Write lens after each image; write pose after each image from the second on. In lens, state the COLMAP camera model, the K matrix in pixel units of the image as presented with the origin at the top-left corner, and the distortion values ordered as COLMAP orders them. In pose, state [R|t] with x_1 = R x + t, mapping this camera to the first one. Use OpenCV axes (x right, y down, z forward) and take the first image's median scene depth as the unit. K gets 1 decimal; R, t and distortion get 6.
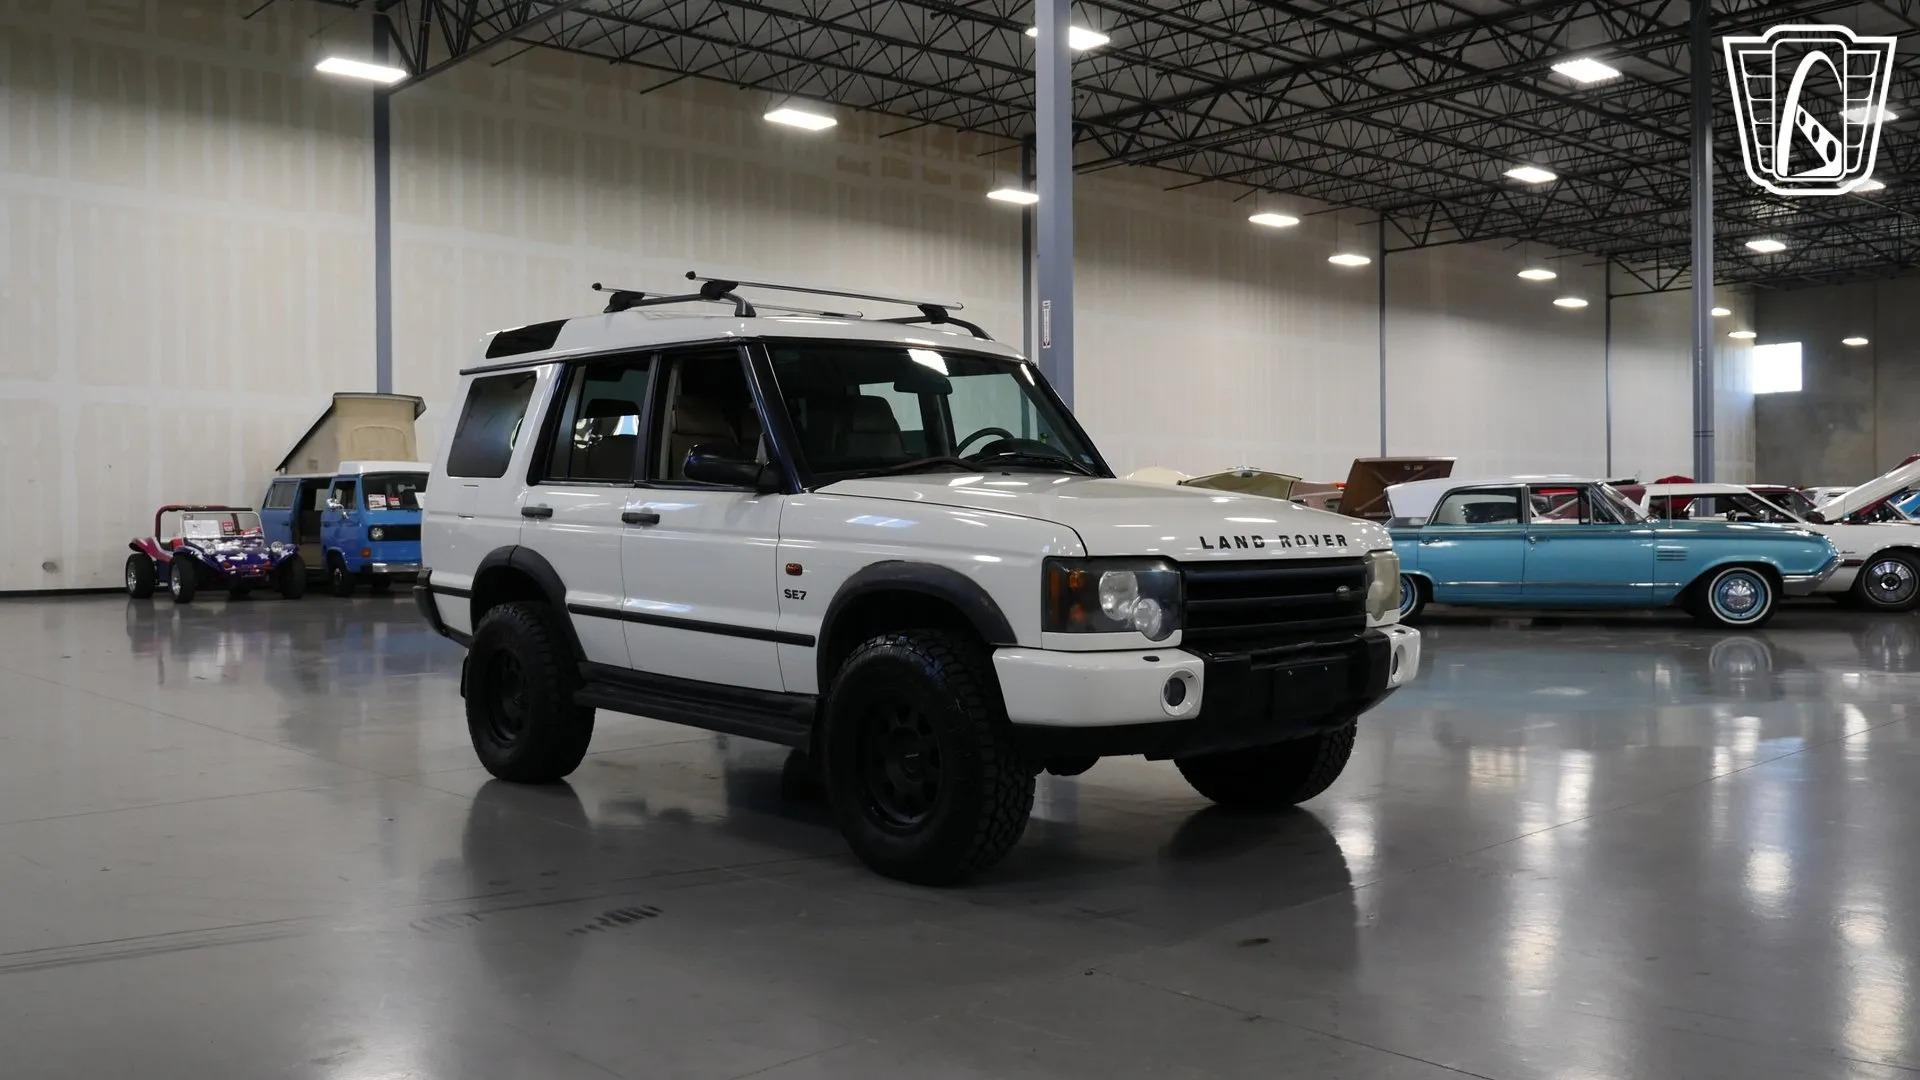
lens RADIAL K [[1549.5, 0, 957.0], [0, 1549.5, 525.6], [0, 0, 1]] dist [0.000928, -0.001726]
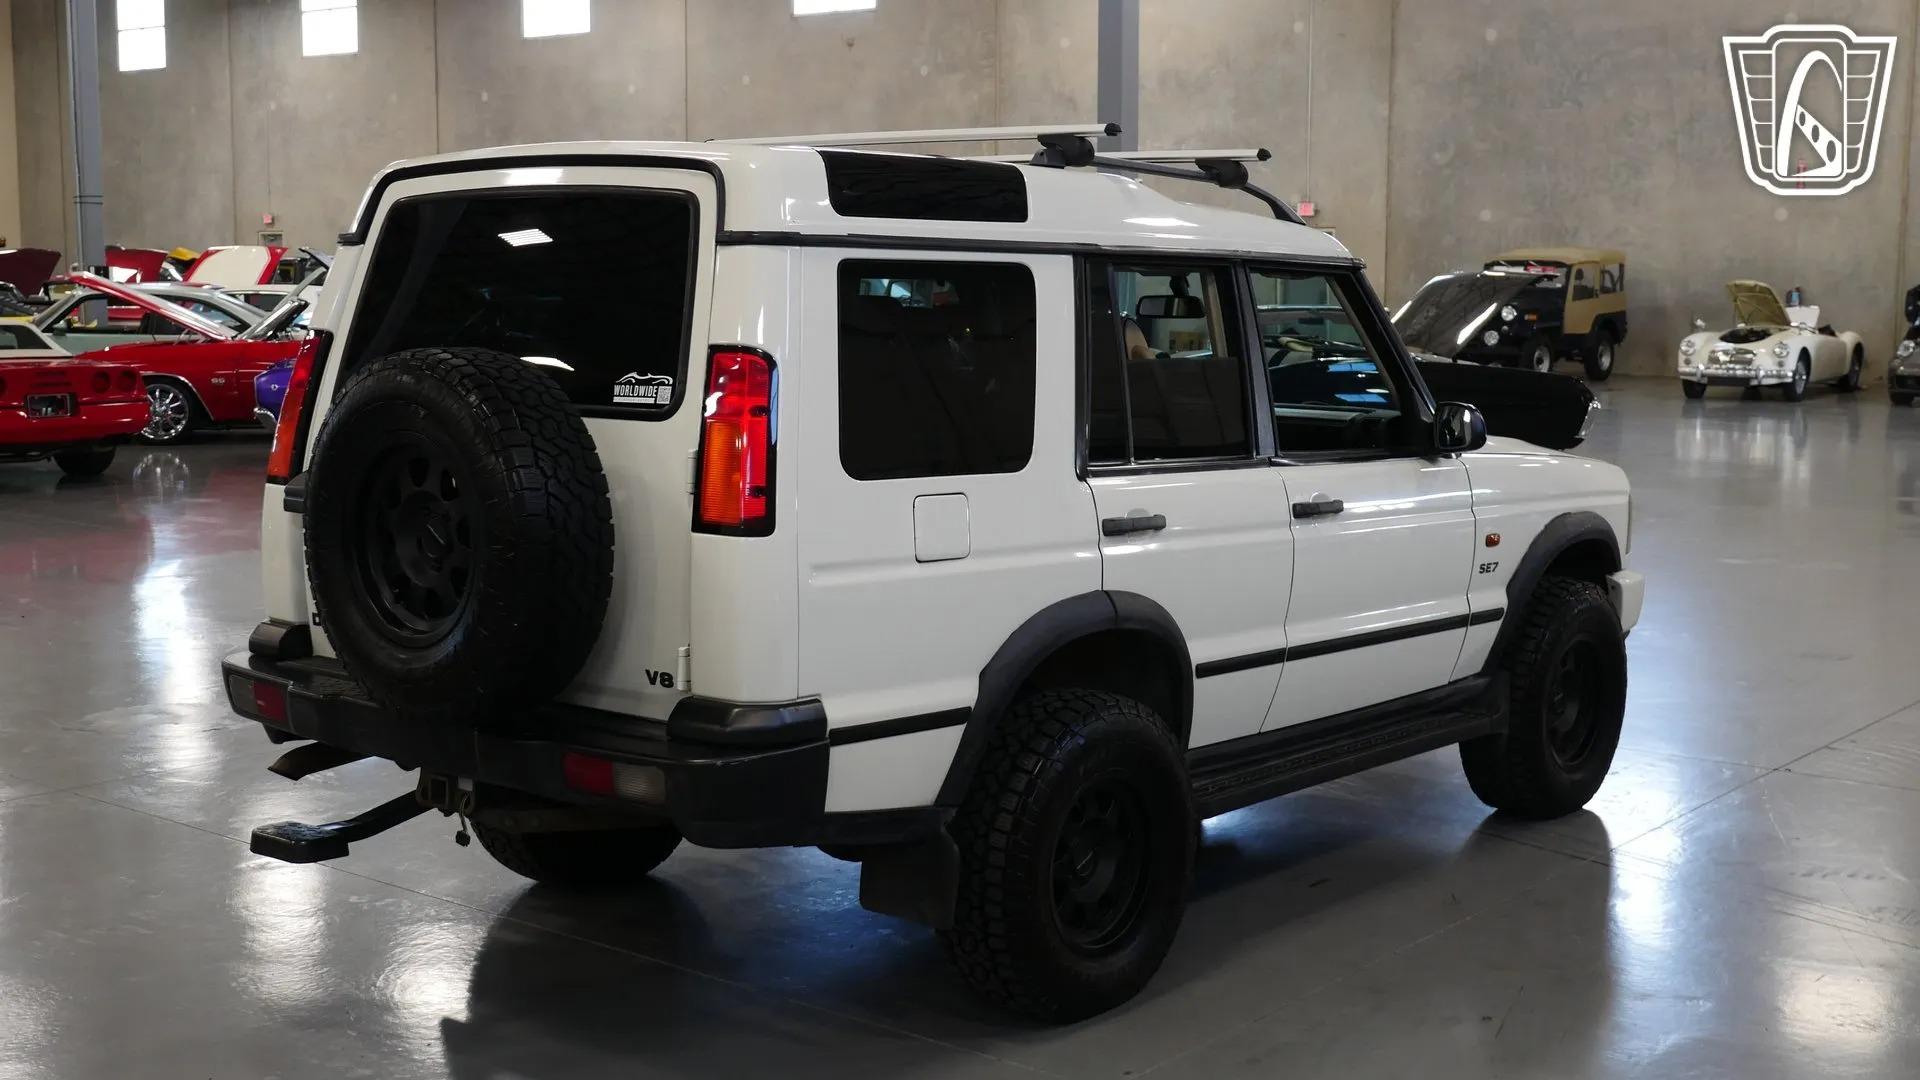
lens RADIAL K [[2300.4, 0, 954.3], [0, 2300.4, 534.5], [0, 0, 1]] dist [-0.004900, -0.005704]
pose [[-0.134379, -0.110920, 0.984703, -0.306419], [0.002473, 0.993675, 0.112268, -0.028017], [-0.990927, 0.017522, -0.133255, 0.329938]]
